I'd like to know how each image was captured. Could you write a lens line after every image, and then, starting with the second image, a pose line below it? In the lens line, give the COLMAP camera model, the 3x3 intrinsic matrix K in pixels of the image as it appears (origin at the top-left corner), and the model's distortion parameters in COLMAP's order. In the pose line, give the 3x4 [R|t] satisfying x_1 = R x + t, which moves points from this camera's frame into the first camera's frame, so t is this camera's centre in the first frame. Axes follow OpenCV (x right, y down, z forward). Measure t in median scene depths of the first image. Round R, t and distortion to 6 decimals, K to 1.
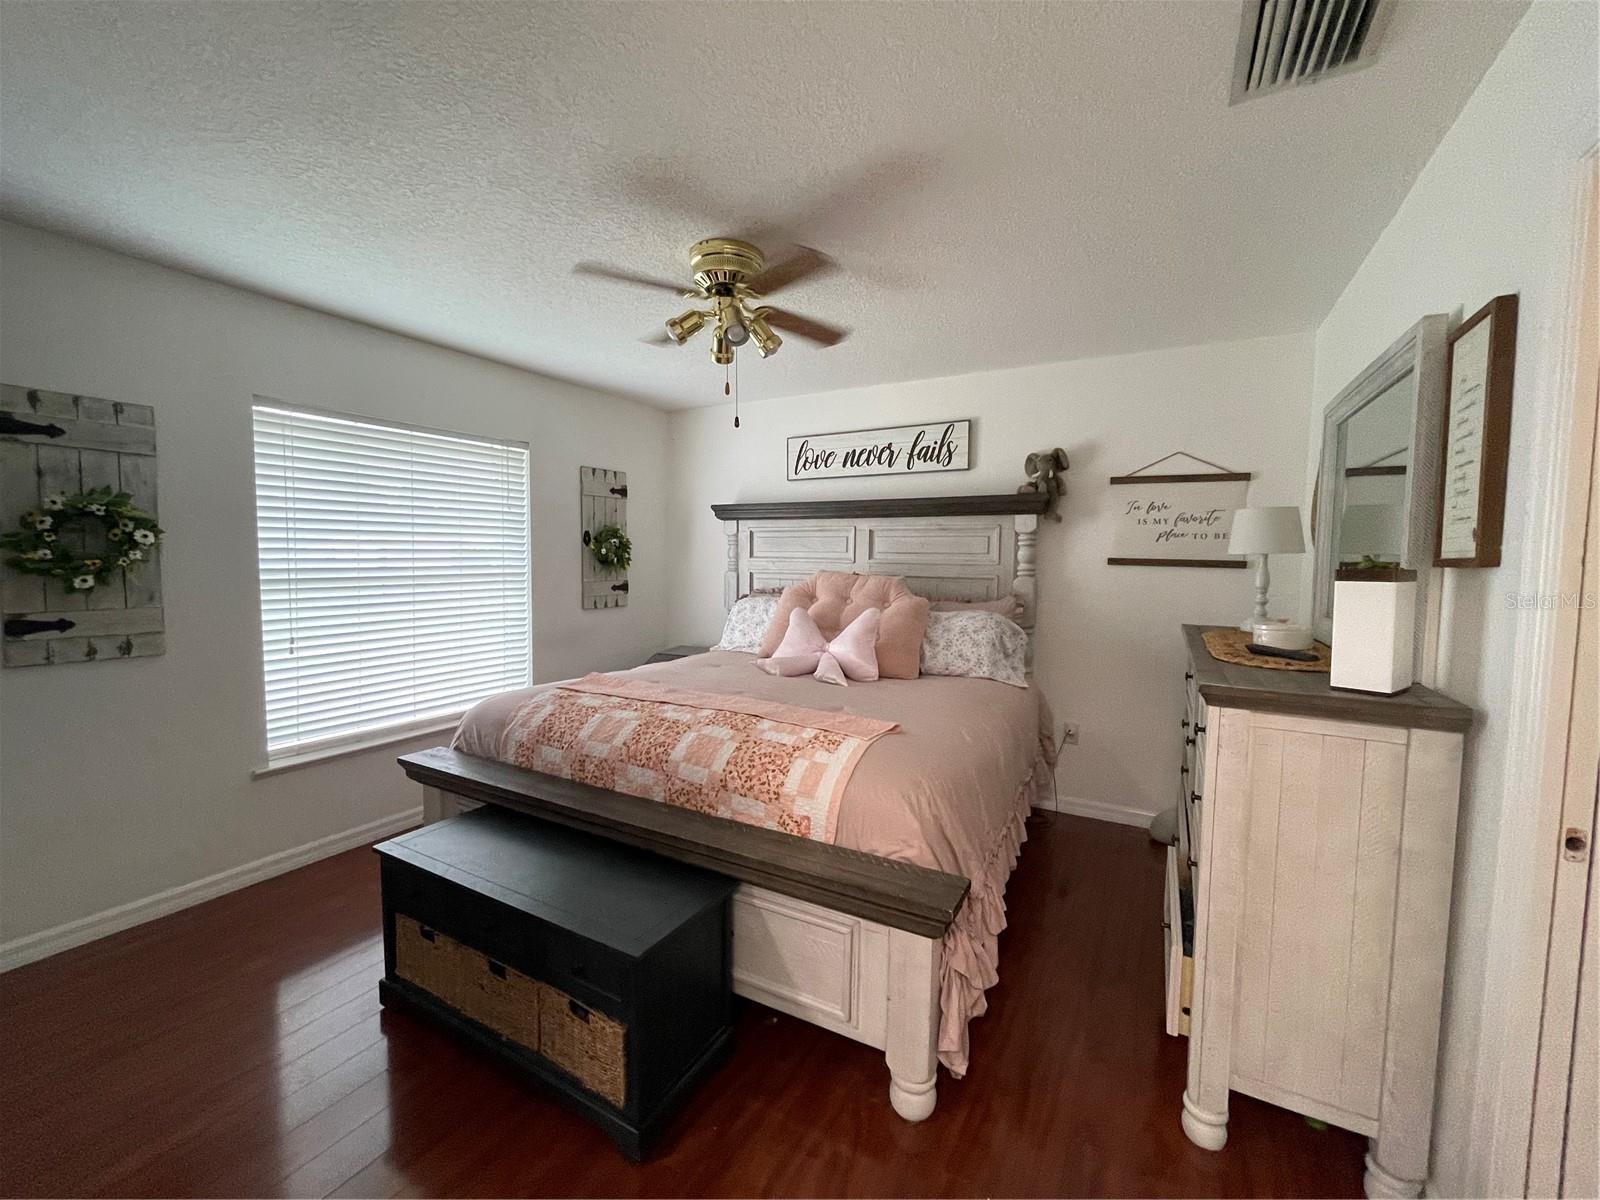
lens RADIAL K [[645.0, 0, 810.5], [0, 645.0, 596.2], [0, 0, 1]] dist [-0.000424, 0.000230]
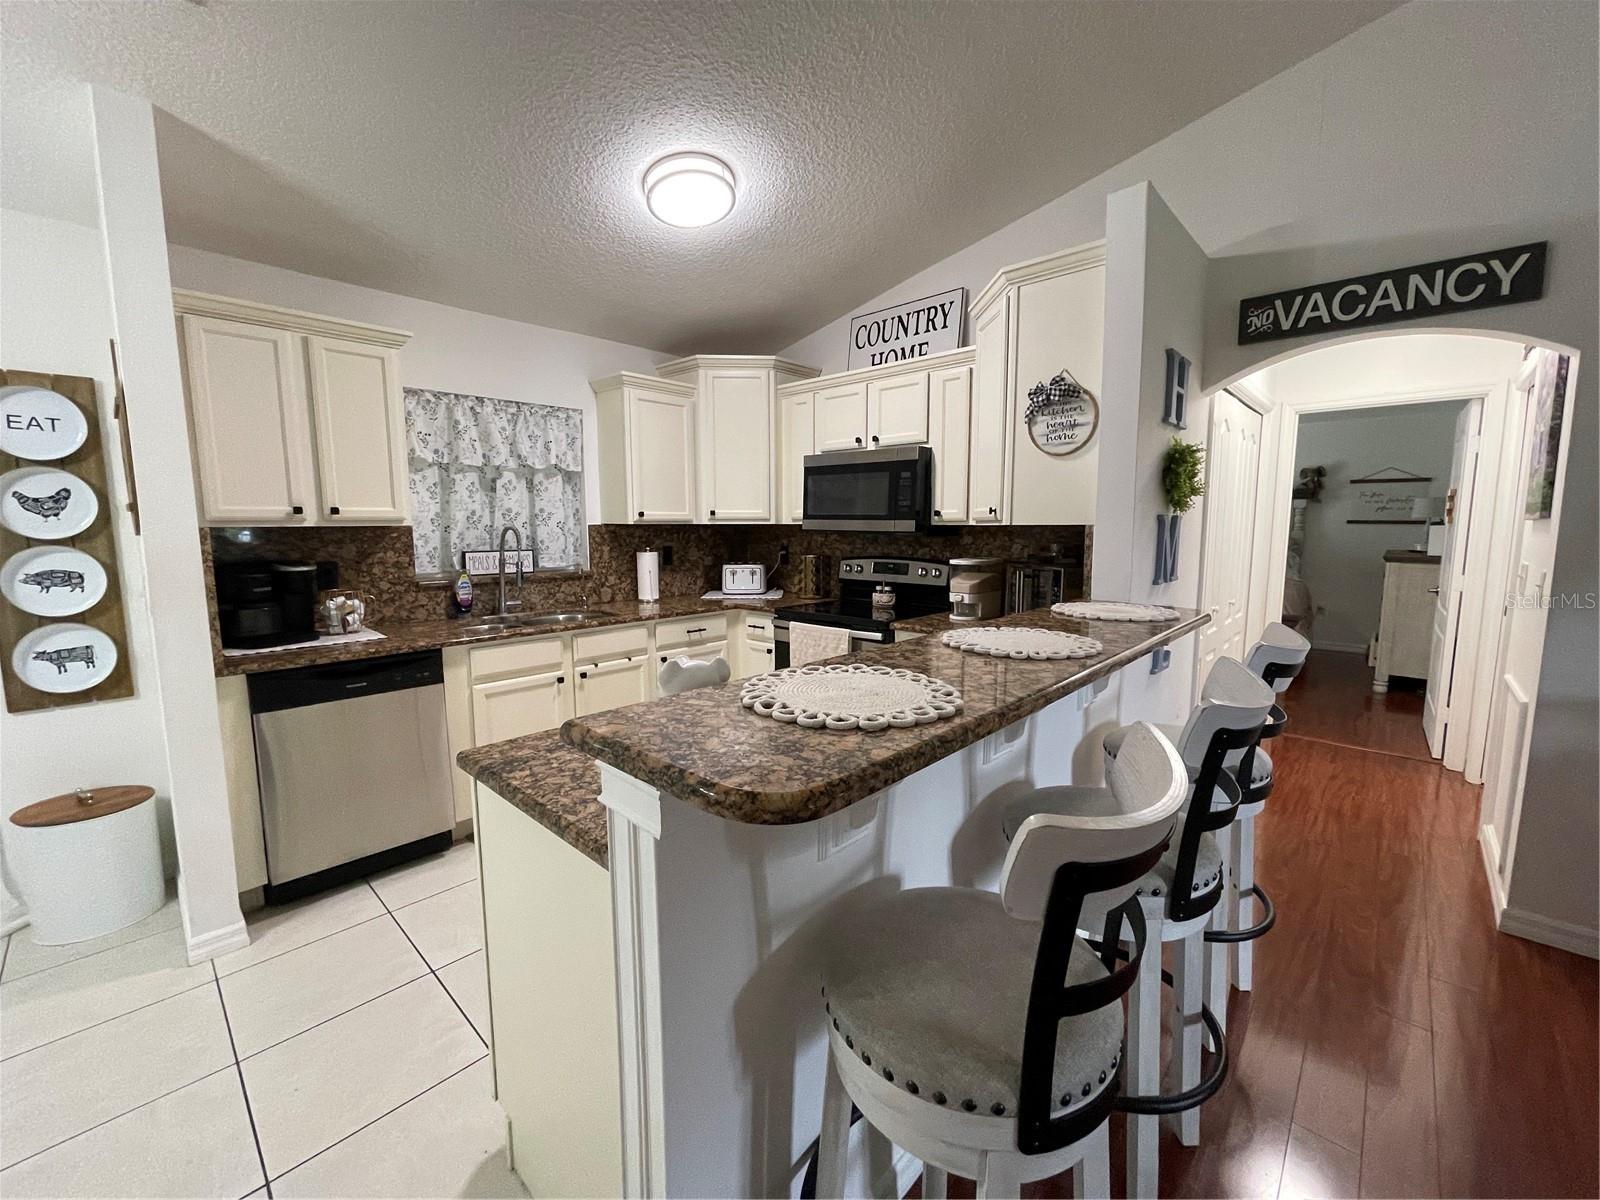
lens RADIAL K [[645.1, 0, 810.9], [0, 645.1, 595.4], [0, 0, 1]] dist [-0.000428, -0.000680]
pose [[0.972158, 0.016359, -0.233754, -0.598473], [-0.004855, 0.998752, 0.049706, 0.071805], [0.234276, -0.047187, 0.971024, -1.174958]]
